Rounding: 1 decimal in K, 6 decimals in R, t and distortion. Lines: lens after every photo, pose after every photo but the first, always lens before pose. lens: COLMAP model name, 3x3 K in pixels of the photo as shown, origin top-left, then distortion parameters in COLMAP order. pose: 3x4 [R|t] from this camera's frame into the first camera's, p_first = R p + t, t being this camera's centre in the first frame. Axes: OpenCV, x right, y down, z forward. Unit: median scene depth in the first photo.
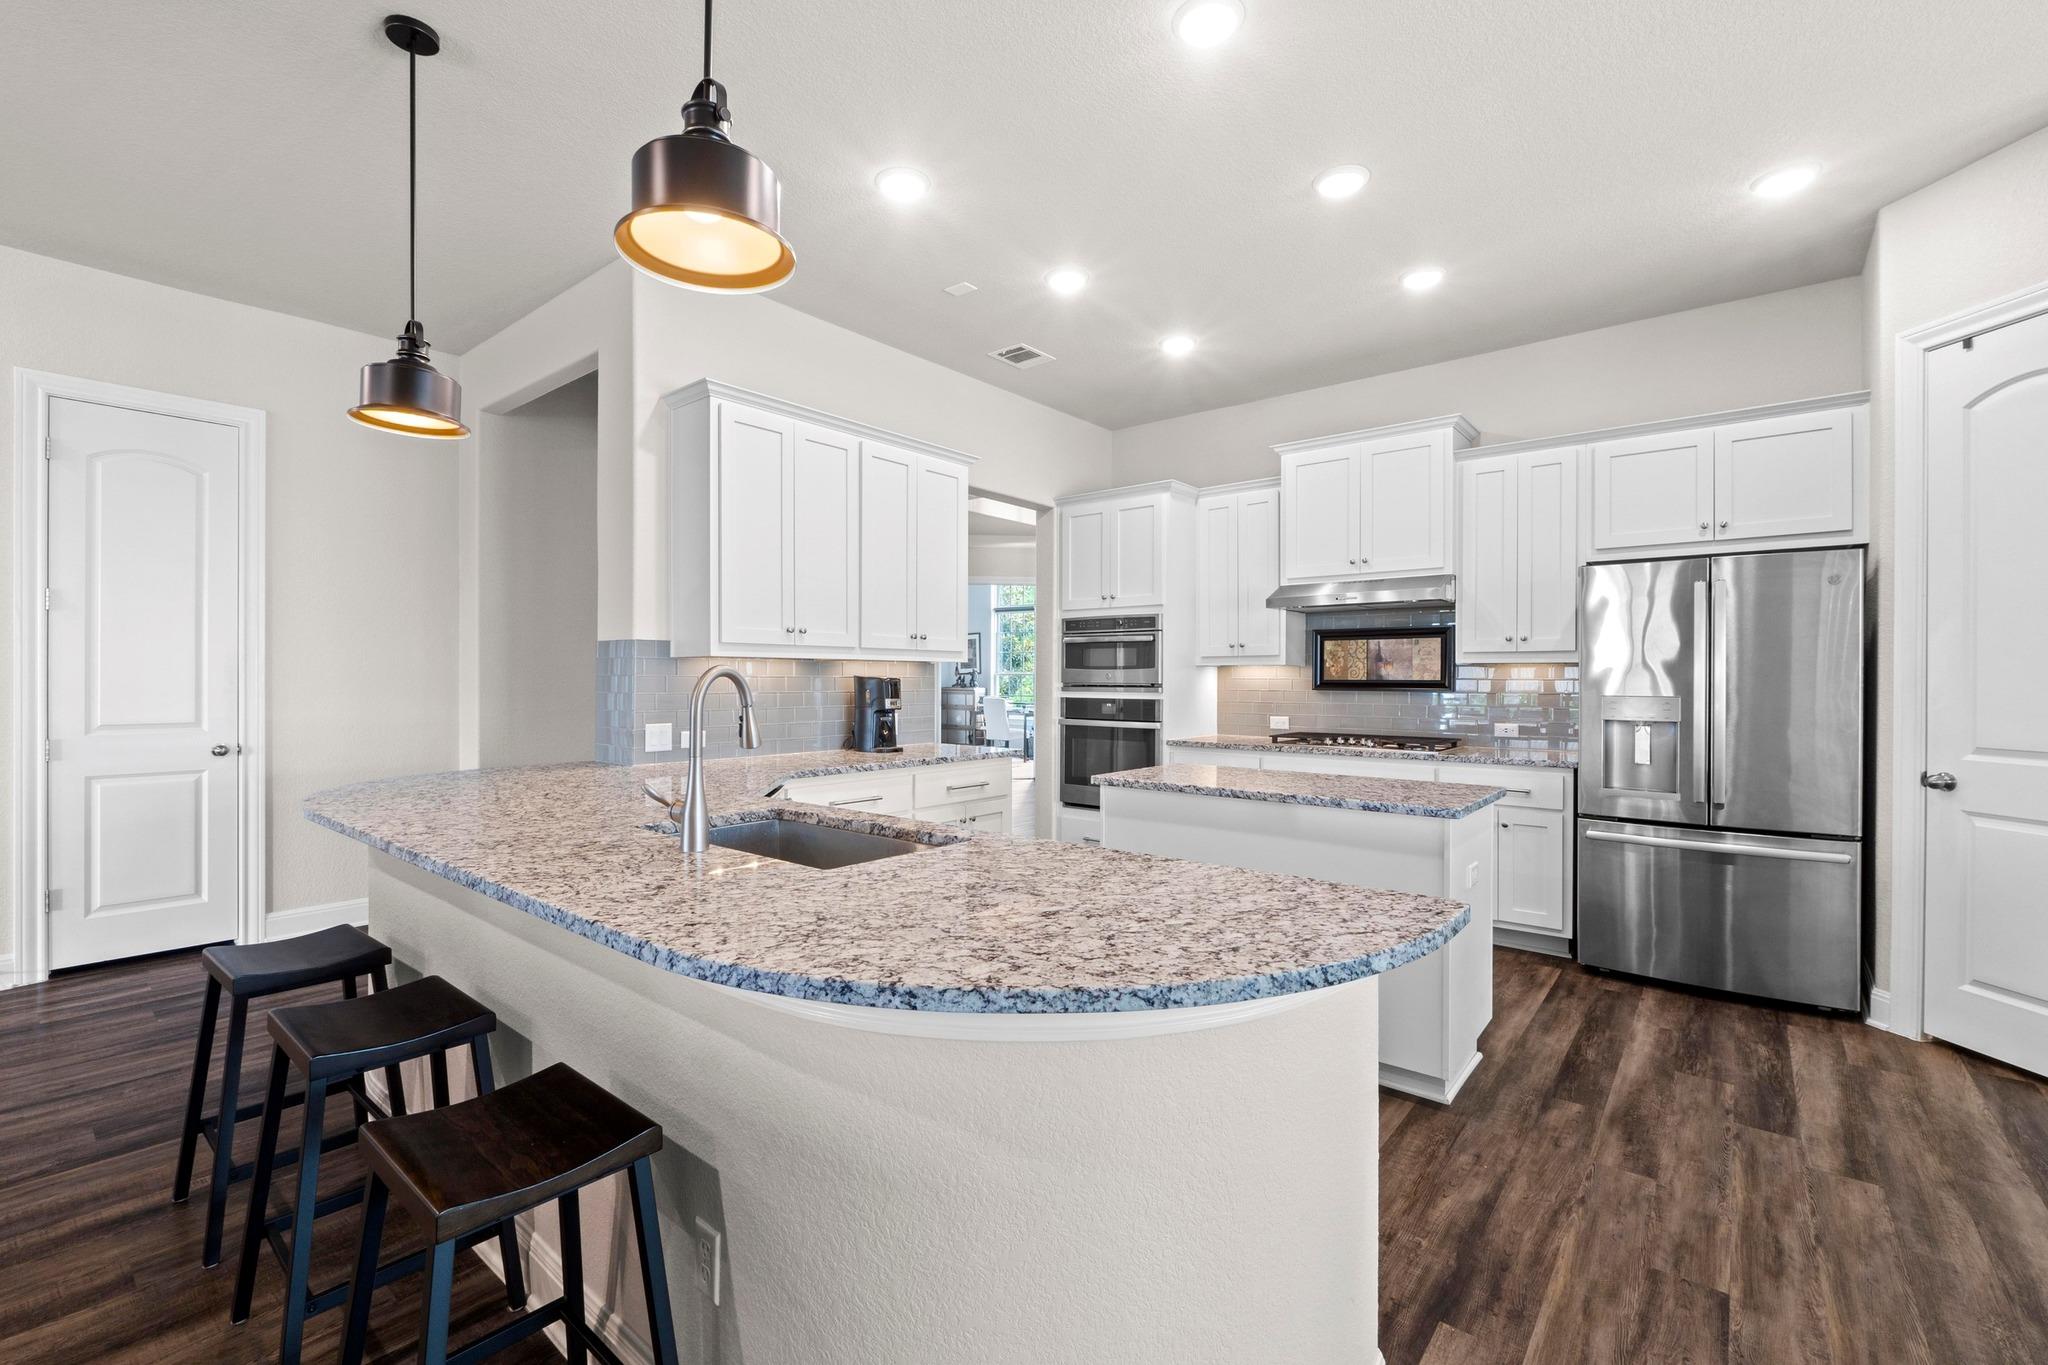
lens RADIAL K [[881.8, 0, 1015.7], [0, 881.8, 680.0], [0, 0, 1]] dist [-0.006221, -0.000273]
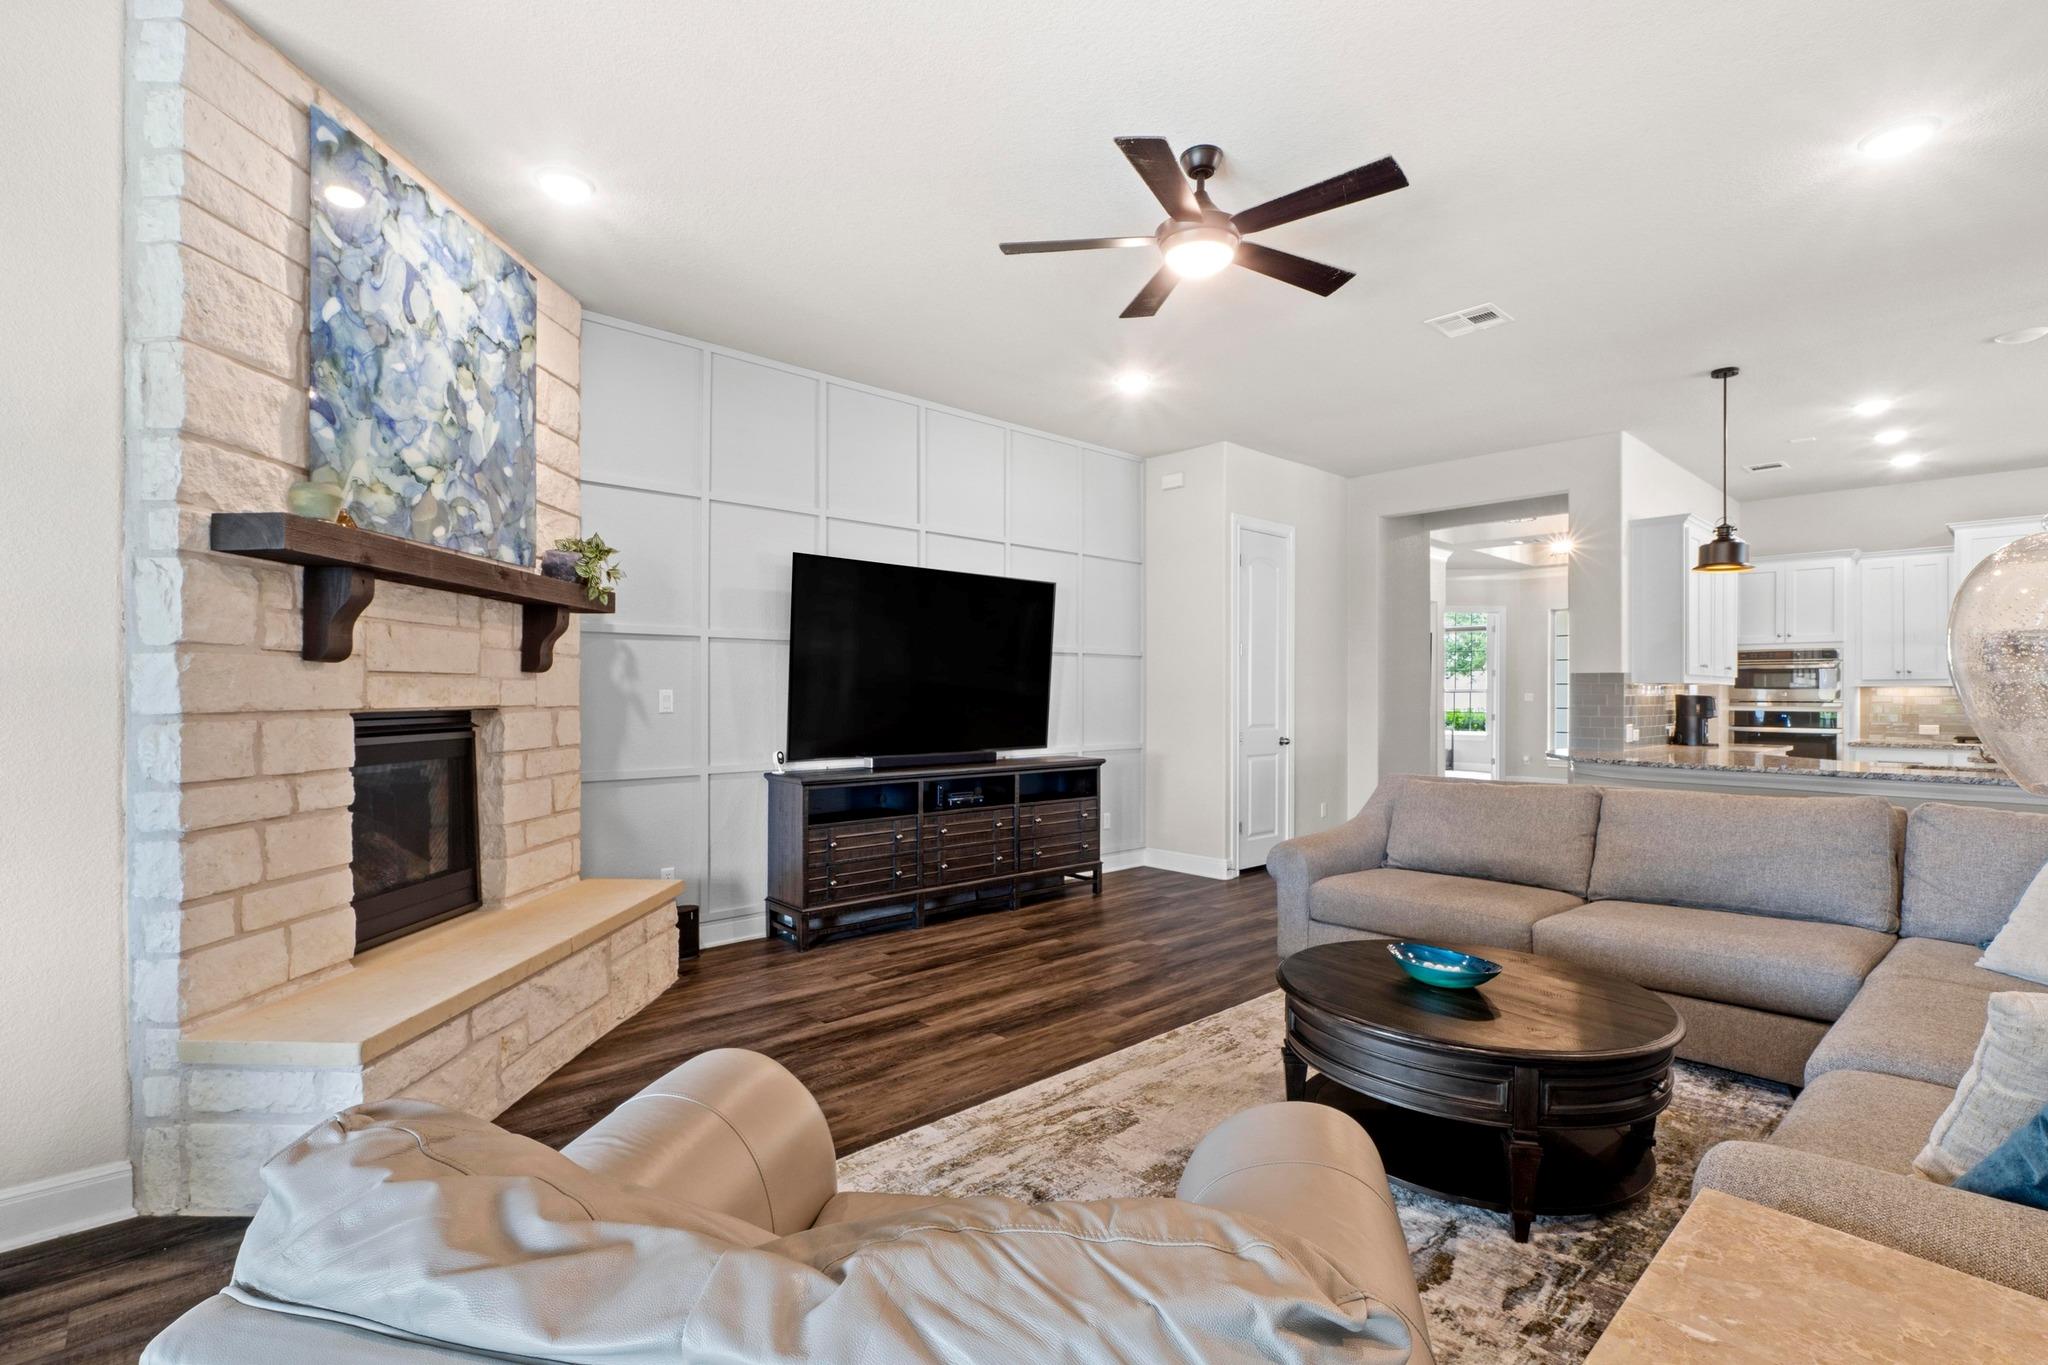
lens RADIAL K [[954.4, 0, 1006.5], [0, 954.4, 694.0], [0, 0, 1]] dist [-0.000740, -0.000173]
pose [[0.991210, -0.000314, -0.132296, -1.447520], [-0.000149, 0.999994, -0.003492, 0.000472], [0.132296, 0.003481, 0.991204, -0.972493]]
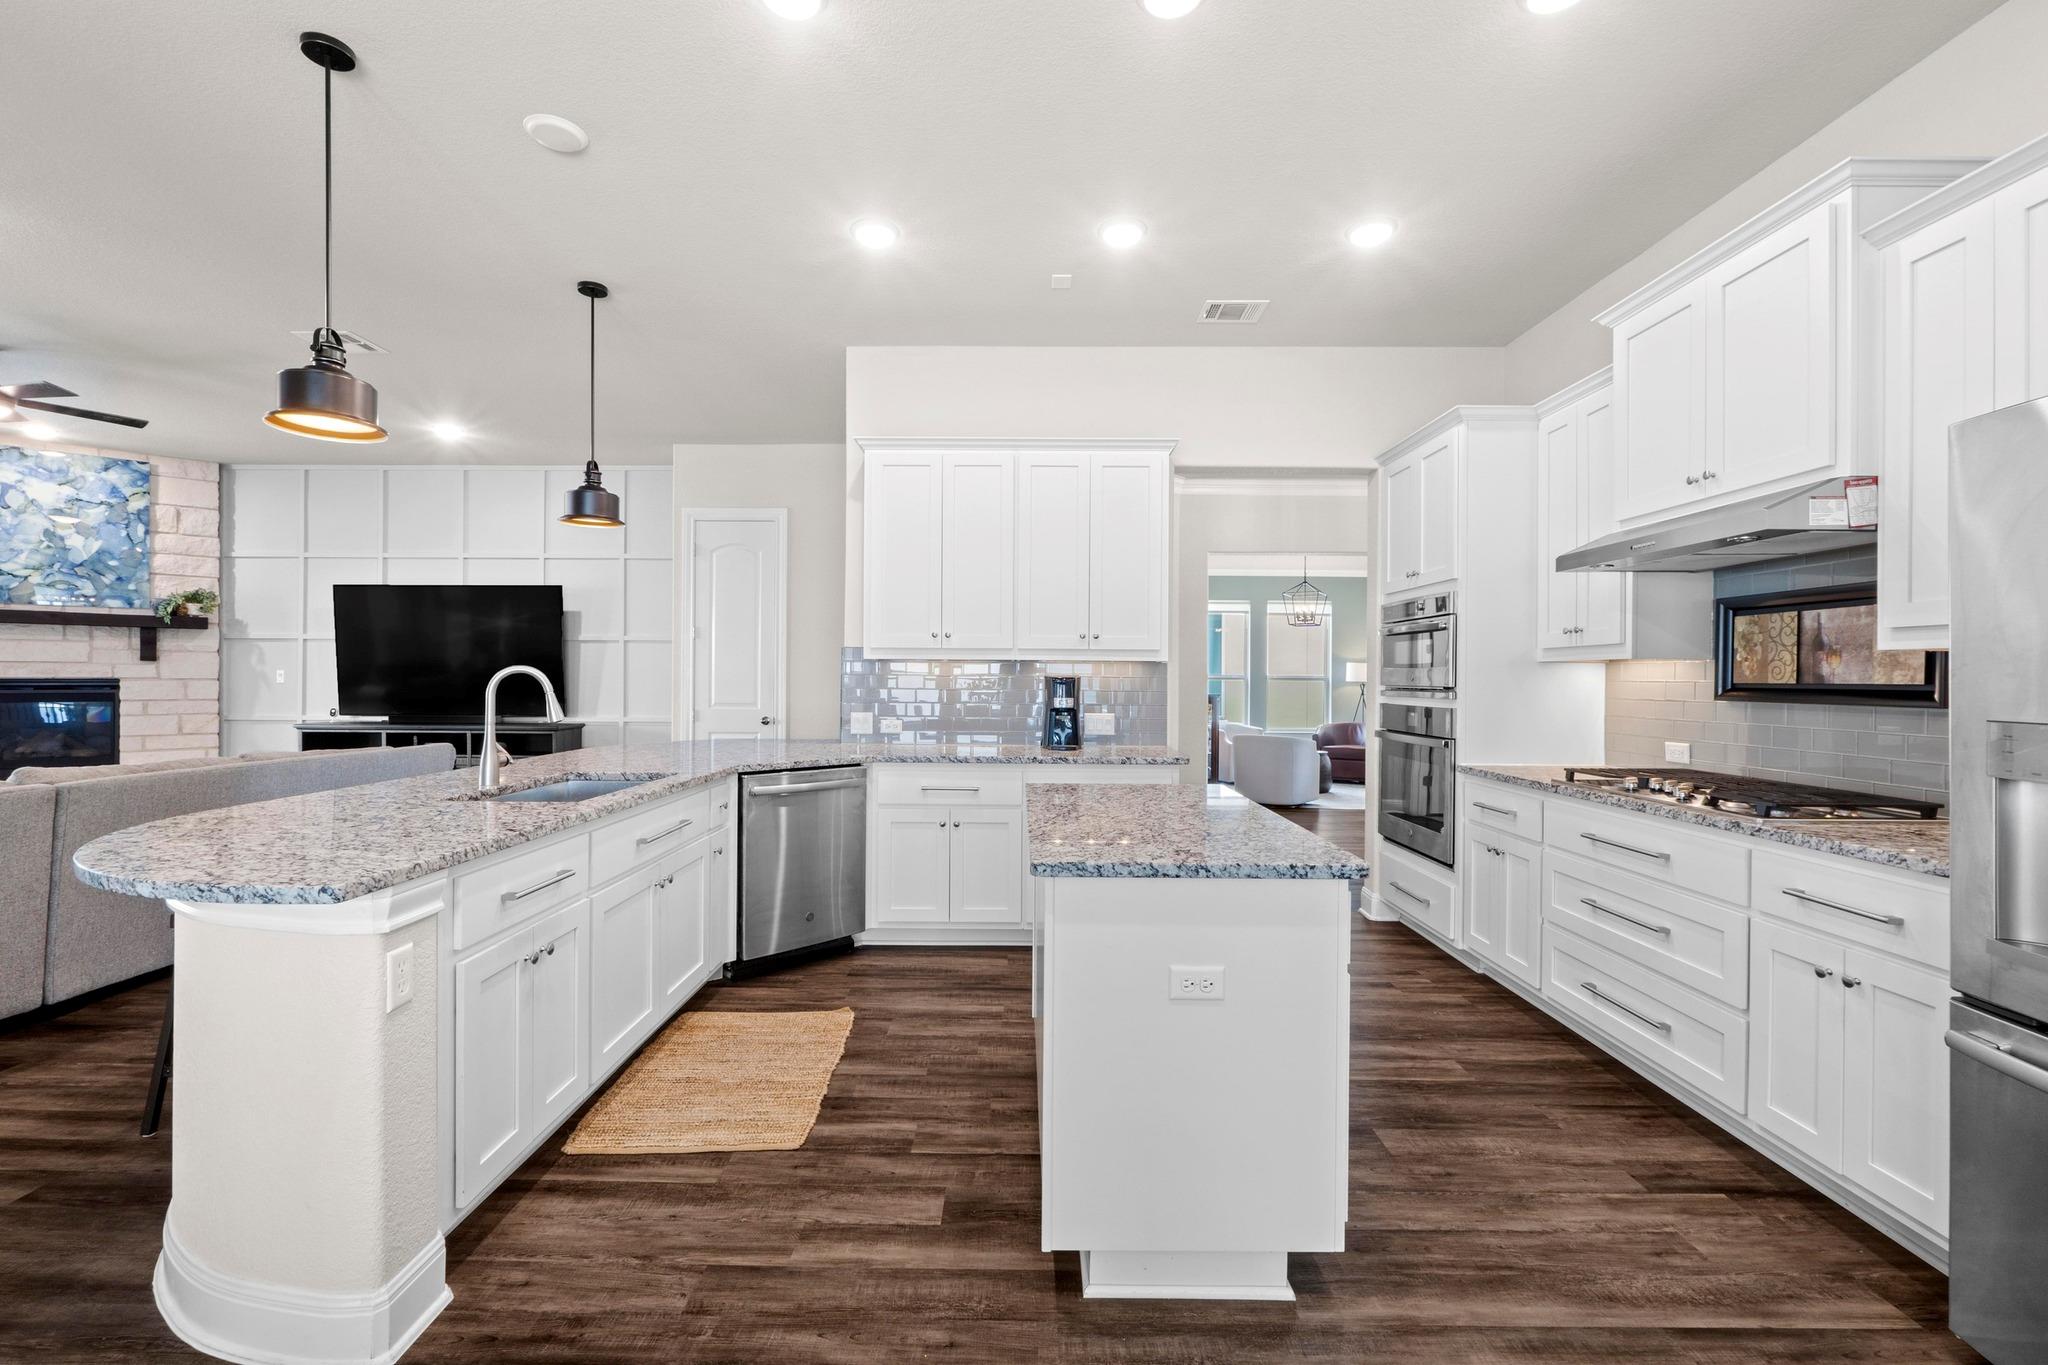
lens RADIAL K [[867.0, 0, 1016.1], [0, 867.0, 676.5], [0, 0, 1]] dist [-0.003822, -0.000085]
pose [[0.631085, 0.001106, -0.775713, 0.787995], [-0.007025, 0.999966, -0.004289, 0.001847], [0.775682, 0.008157, 0.631071, 0.424769]]
